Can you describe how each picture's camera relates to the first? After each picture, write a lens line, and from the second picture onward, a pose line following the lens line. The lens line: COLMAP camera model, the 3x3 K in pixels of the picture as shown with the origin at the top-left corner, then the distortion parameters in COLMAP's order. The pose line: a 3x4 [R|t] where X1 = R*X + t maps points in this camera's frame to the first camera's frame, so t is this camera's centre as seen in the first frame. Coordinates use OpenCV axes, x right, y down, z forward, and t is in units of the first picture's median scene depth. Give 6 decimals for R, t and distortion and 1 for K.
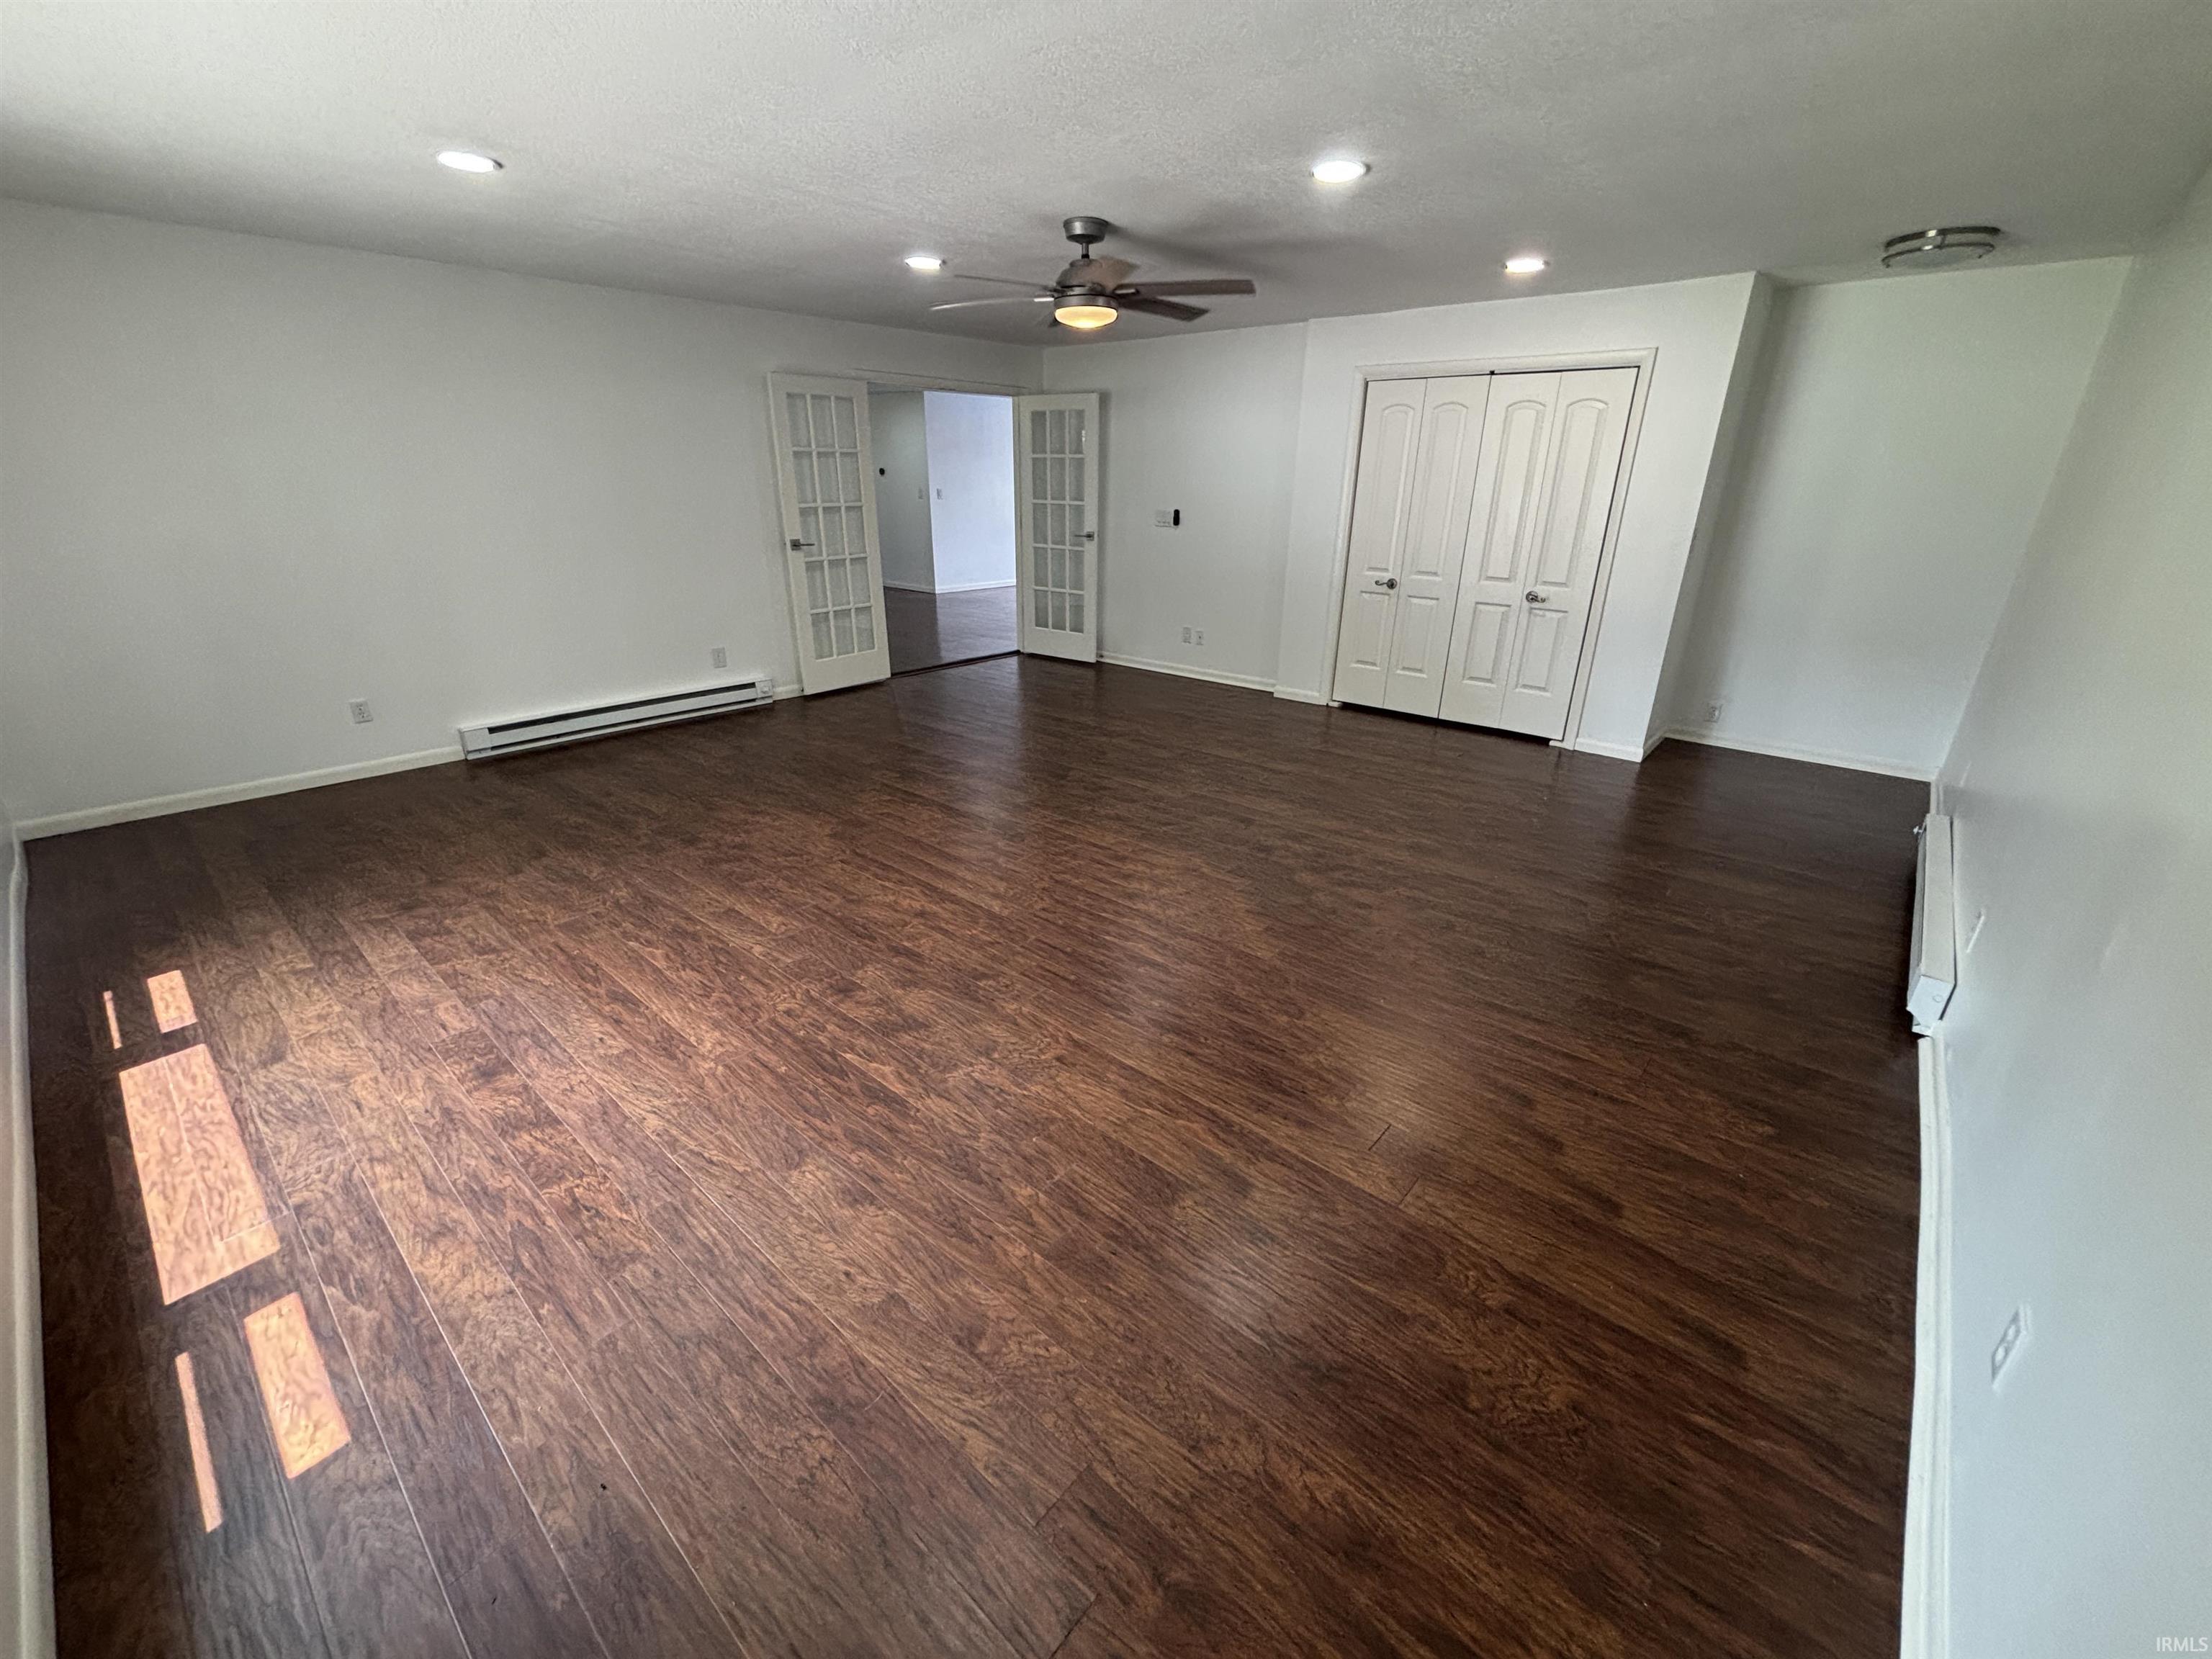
lens RADIAL K [[899.9, 0, 1102.8], [0, 899.9, 832.0], [0, 0, 1]] dist [-0.001410, 0.001597]
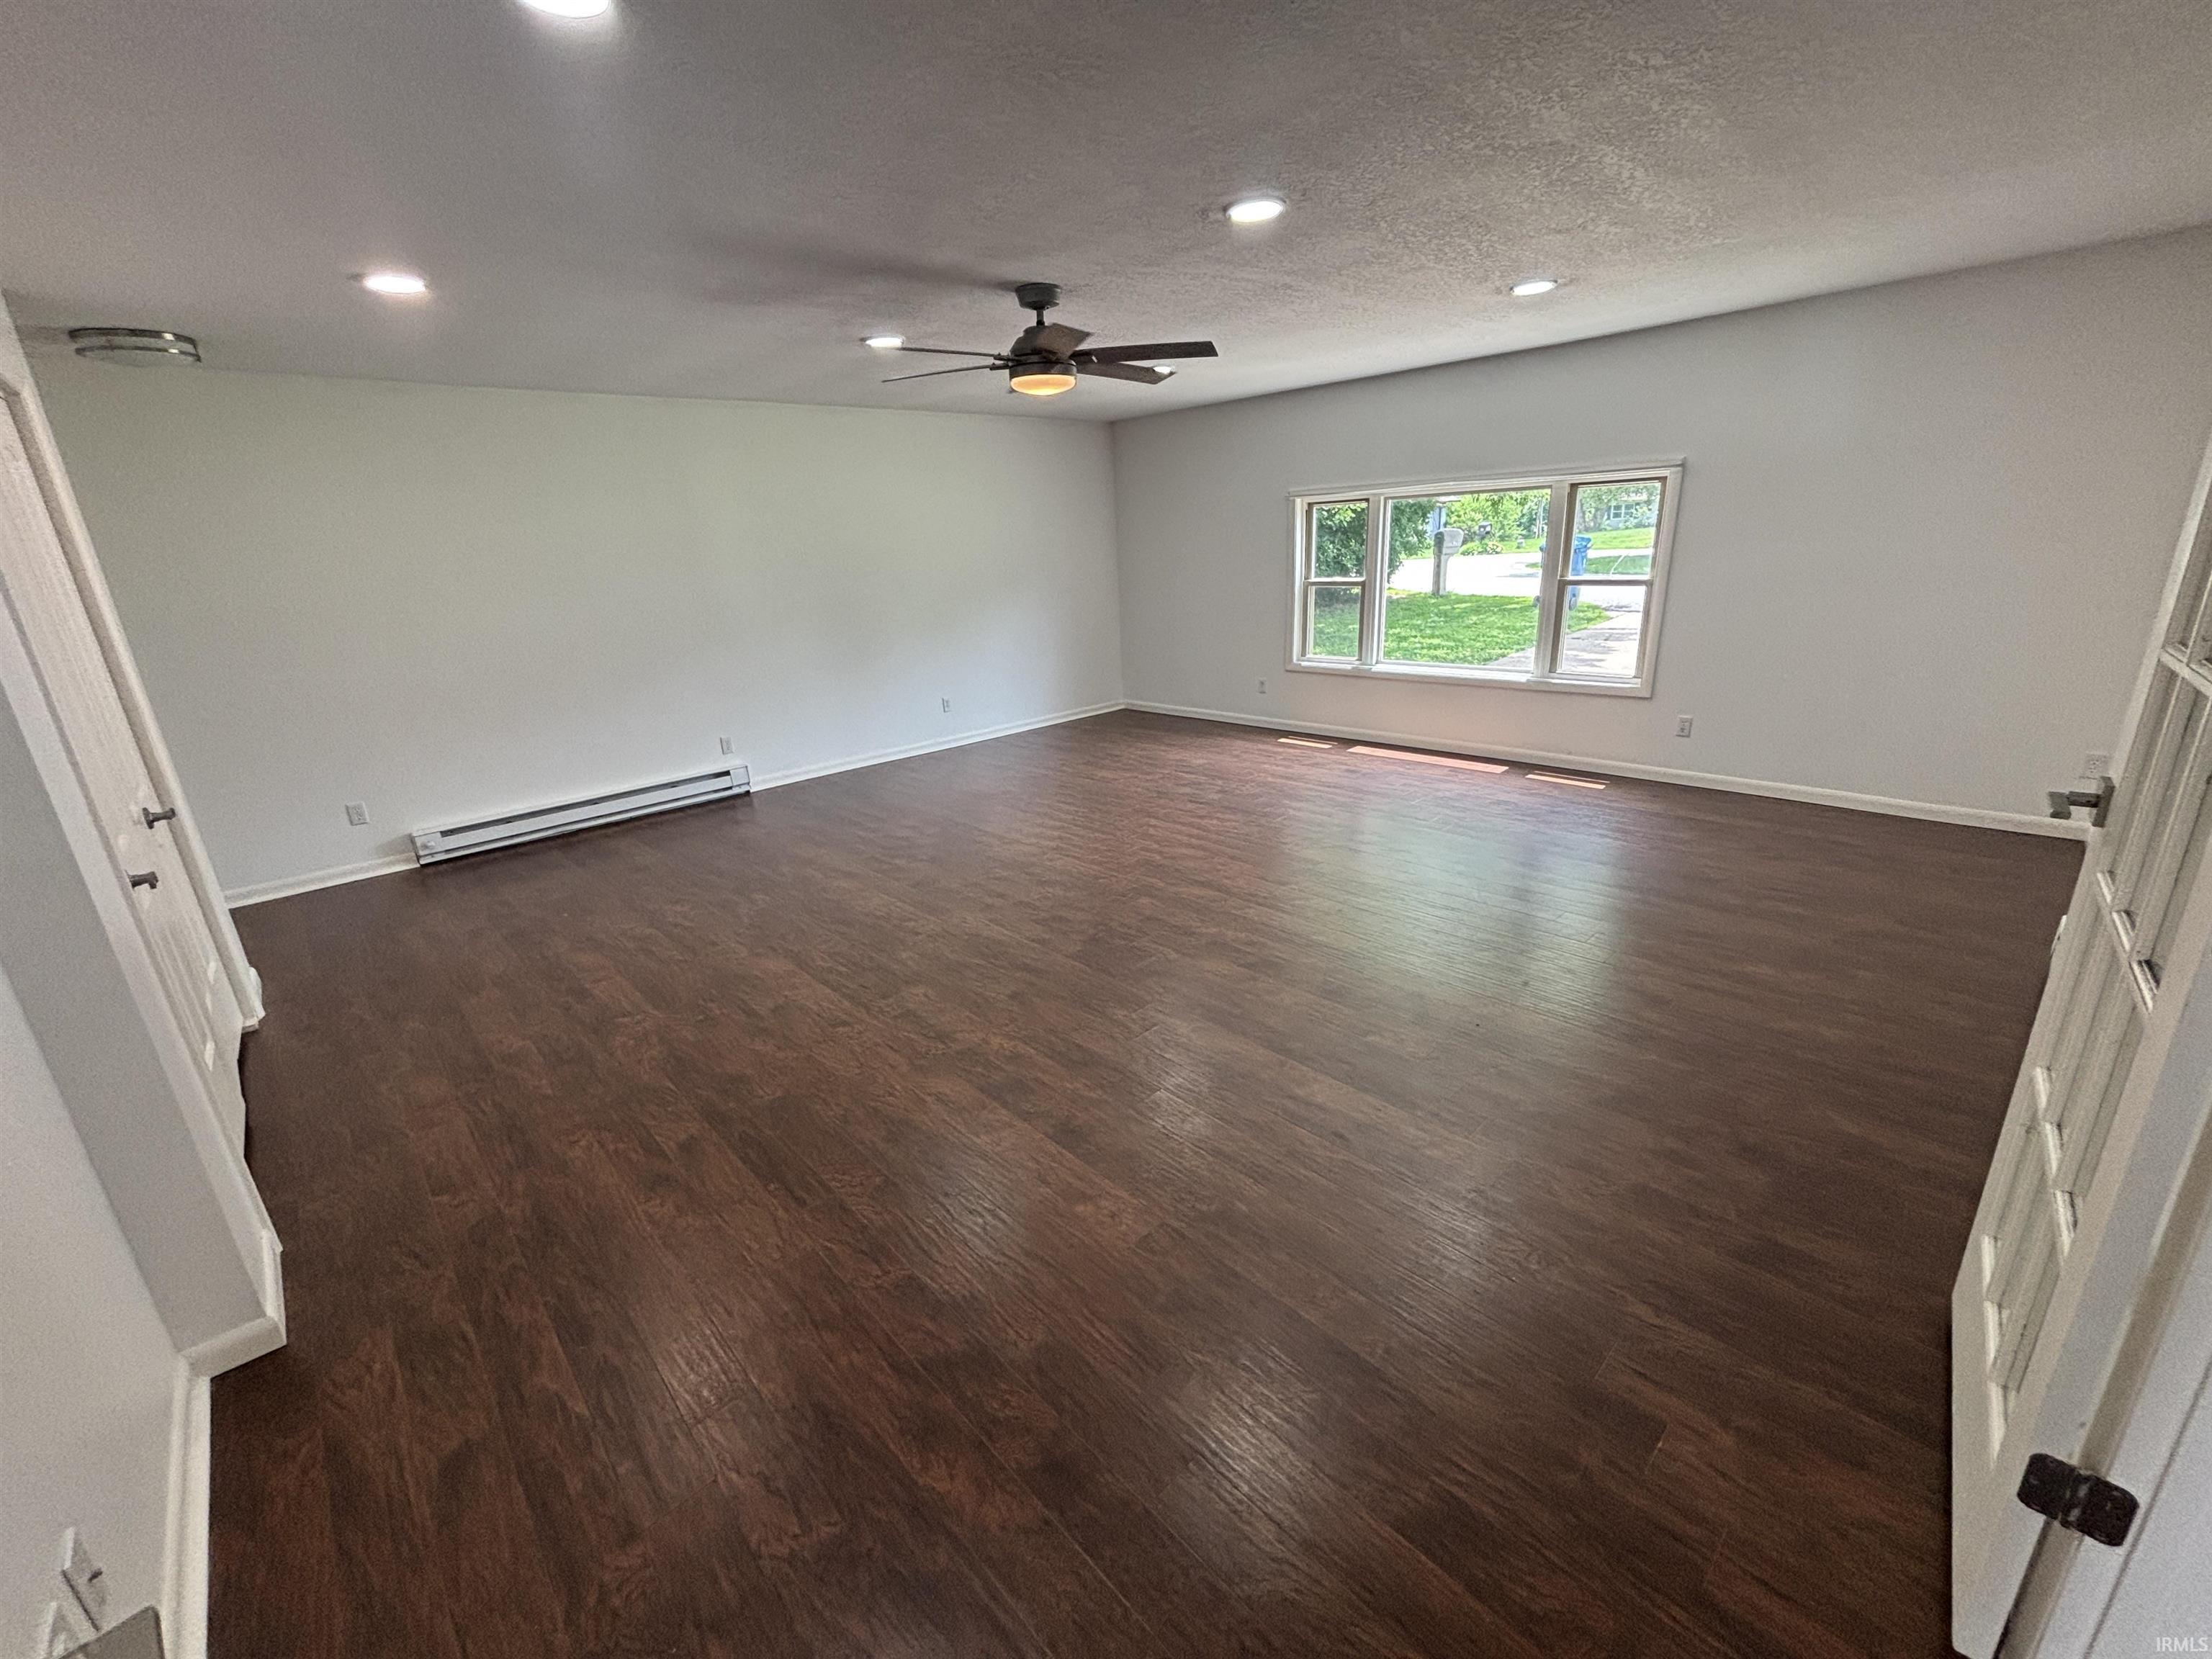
lens RADIAL K [[899.9, 0, 1106.2], [0, 899.9, 830.5], [0, 0, 1]] dist [-0.001410, 0.001597]
pose [[-0.994861, 0.009971, 0.100759, -0.173933], [0.072020, 0.769153, 0.634993, -0.785086], [-0.071167, 0.638987, -0.765918, 1.967316]]
